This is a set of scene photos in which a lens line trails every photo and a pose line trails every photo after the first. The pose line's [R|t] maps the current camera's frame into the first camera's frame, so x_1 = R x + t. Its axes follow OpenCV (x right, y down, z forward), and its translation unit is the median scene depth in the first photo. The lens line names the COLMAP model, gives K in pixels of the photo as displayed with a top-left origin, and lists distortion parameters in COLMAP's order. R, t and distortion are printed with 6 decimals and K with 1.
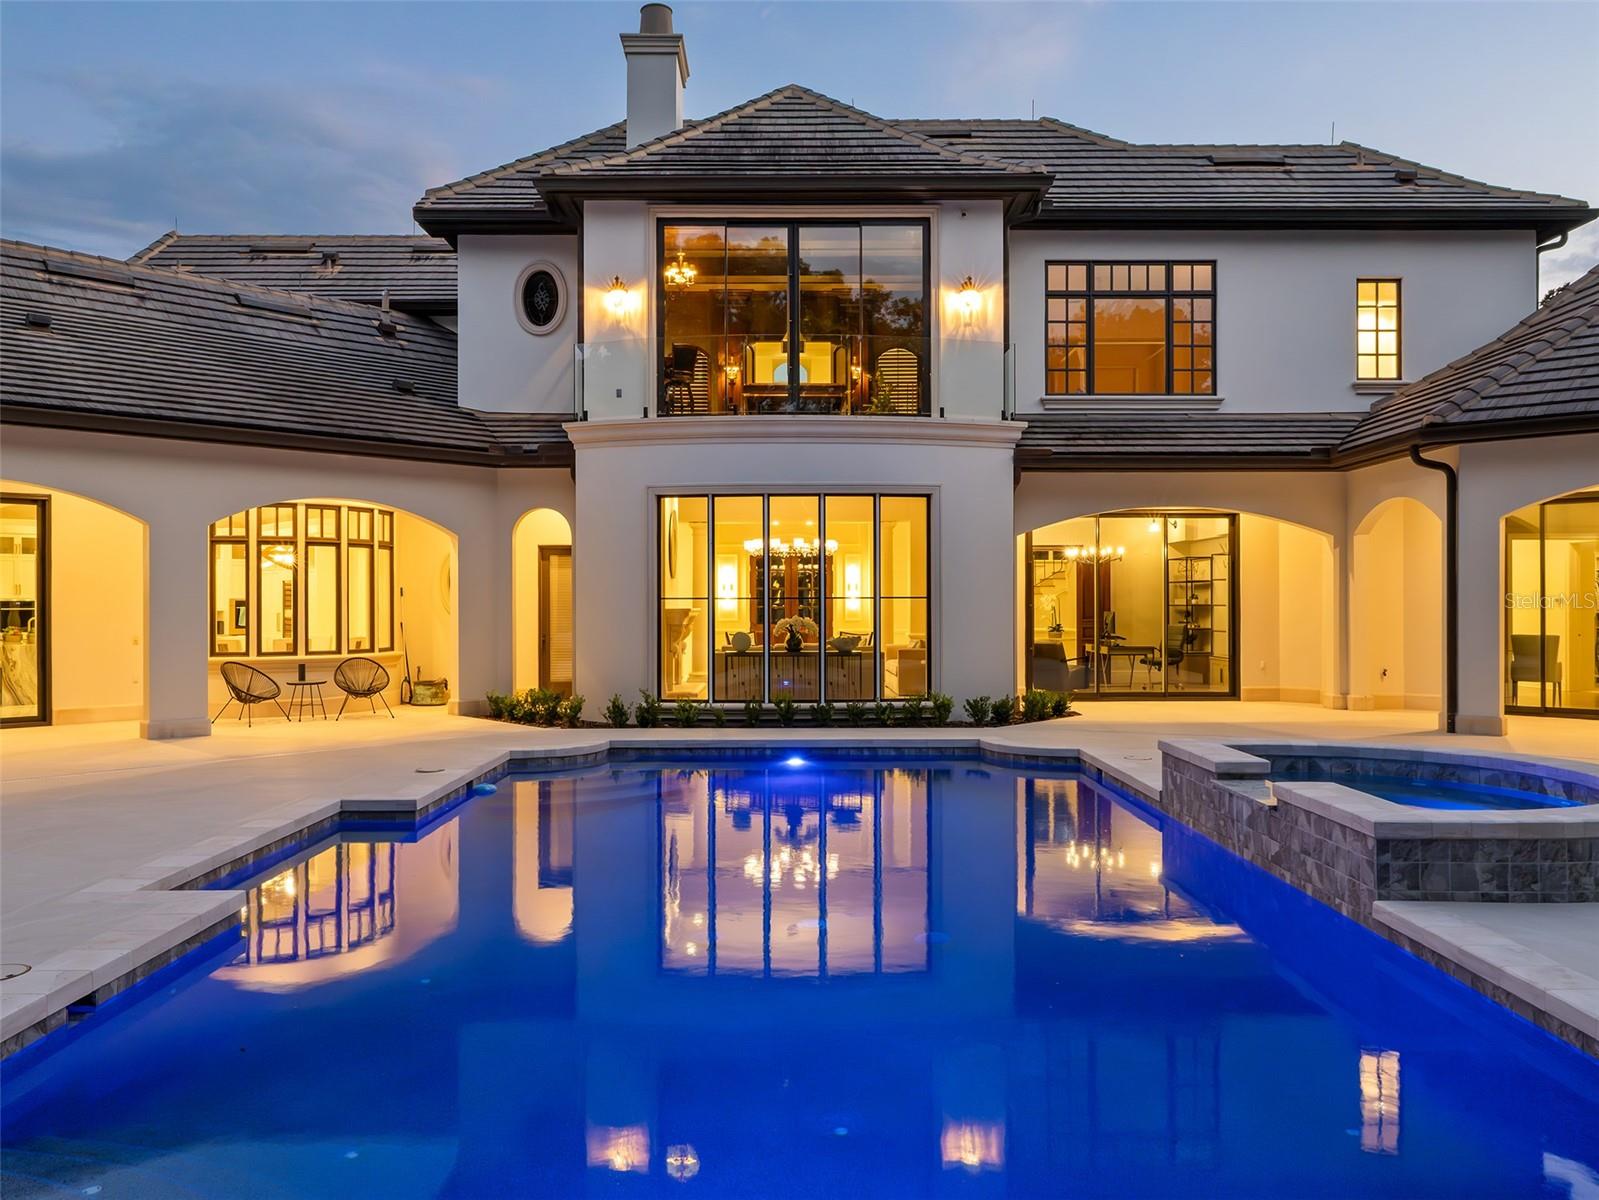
lens RADIAL K [[1186.4, 0, 799.5], [0, 1186.4, 600.0], [0, 0, 1]] dist [-0.003786, -0.000478]
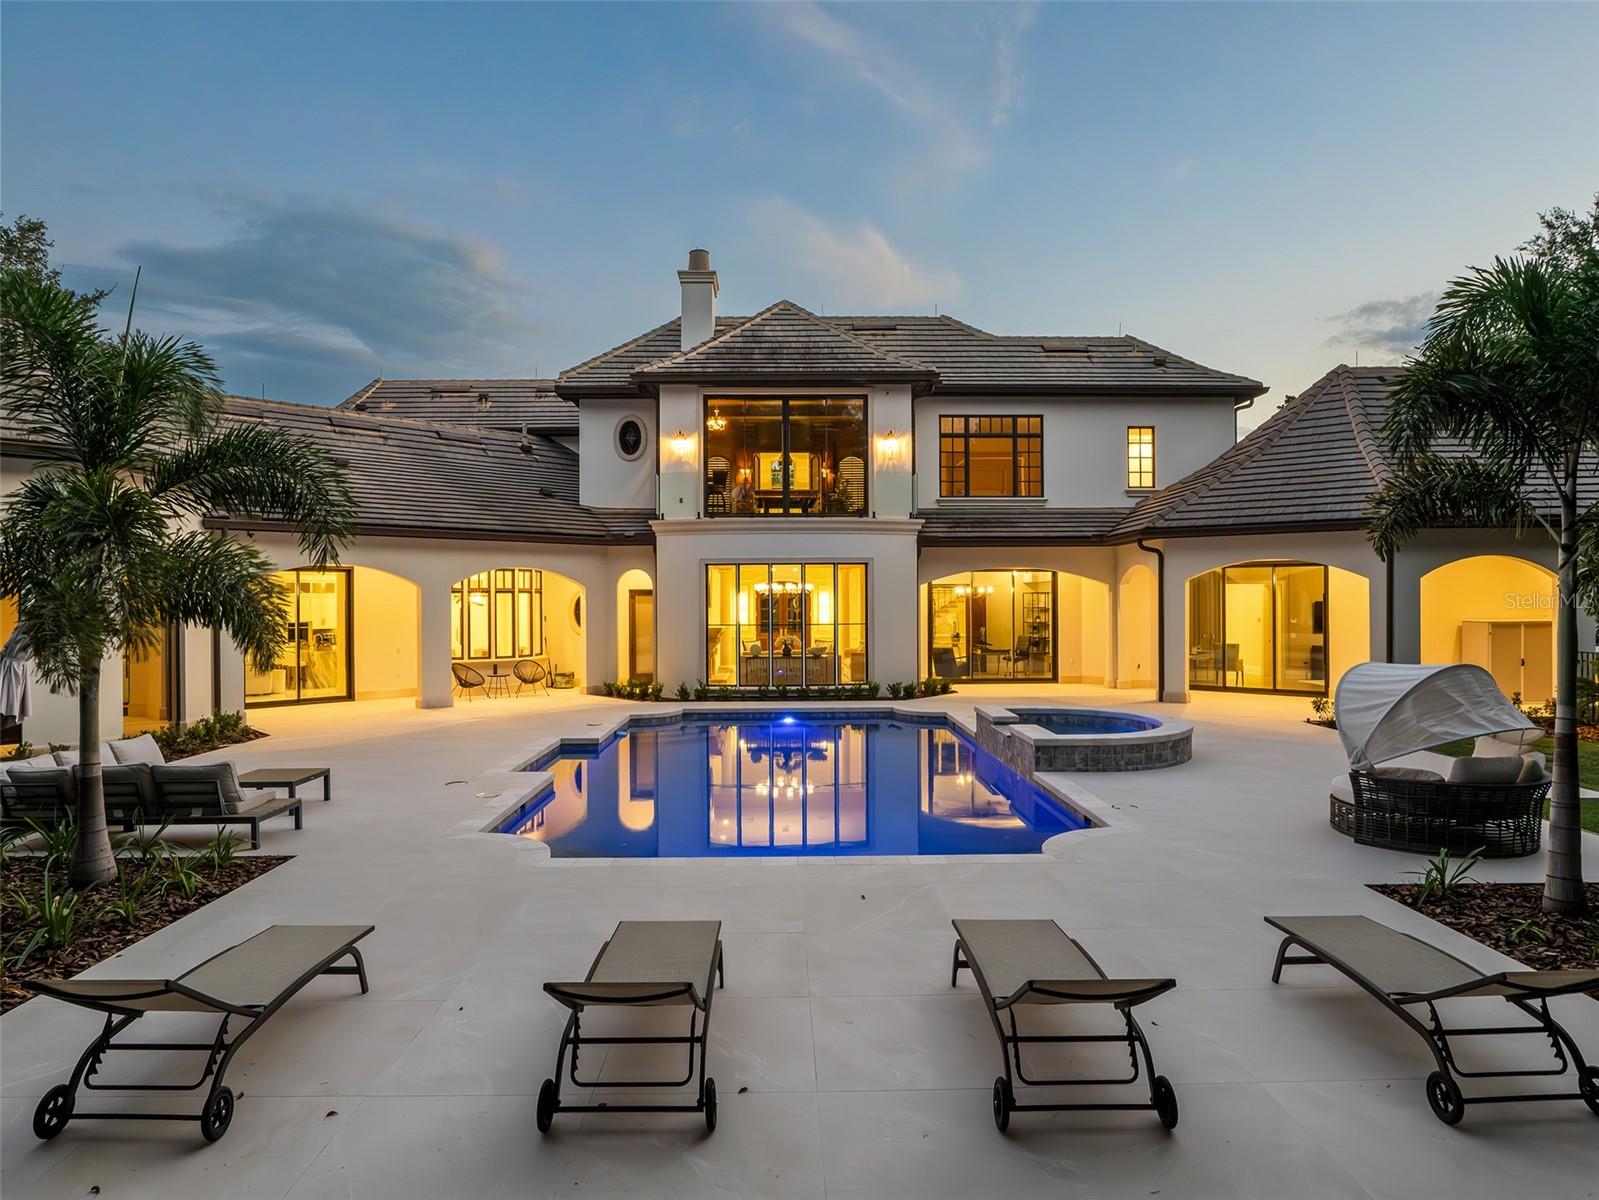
lens RADIAL K [[945.7, 0, 799.5], [0, 945.7, 600.0], [0, 0, 1]] dist [-0.041010, 0.014741]
pose [[0.999895, -0.002952, 0.014161, -0.005253], [0.002939, 0.999995, 0.000941, -0.034402], [-0.014163, -0.000900, 0.999899, -0.318269]]
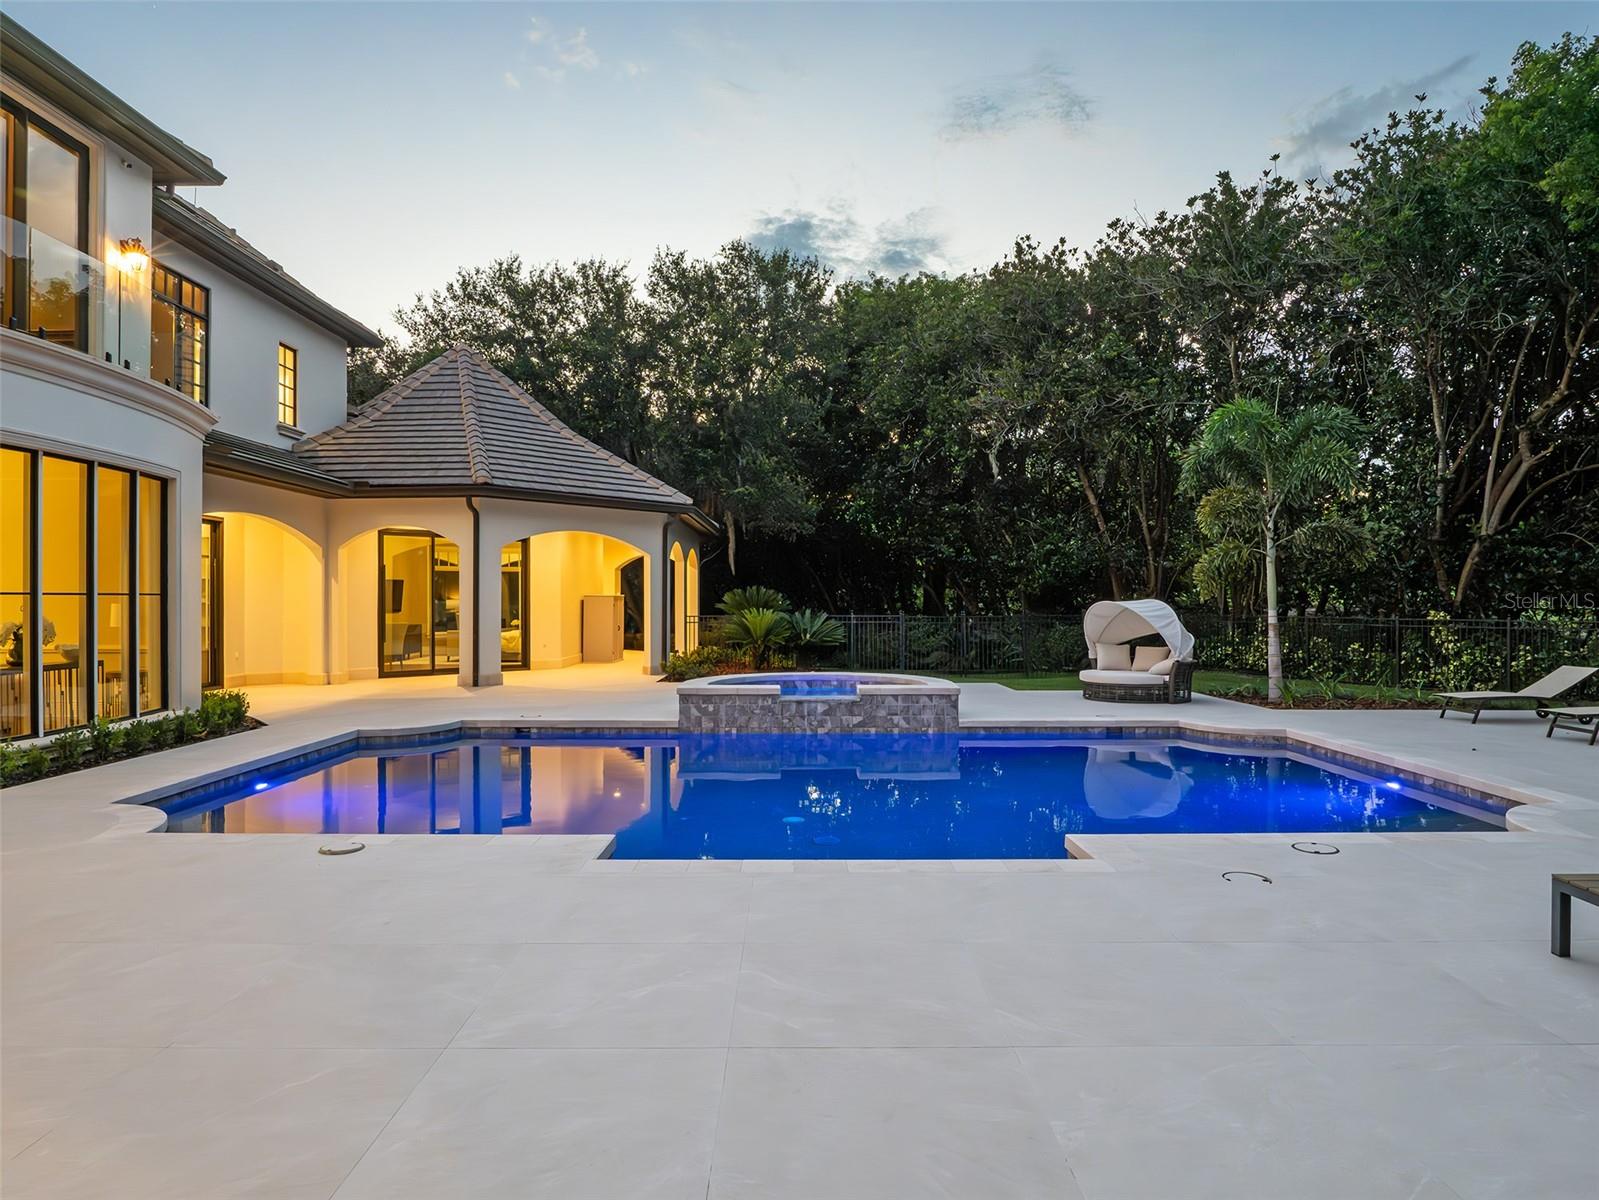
lens RADIAL K [[945.7, 0, 799.5], [0, 945.7, 600.0], [0, 0, 1]] dist [-0.041010, 0.014741]
pose [[0.006093, 0.002765, 0.999978, -0.536473], [0.000215, 0.999996, -0.002766, 0.003573], [-0.999981, 0.000231, 0.006092, 0.474938]]
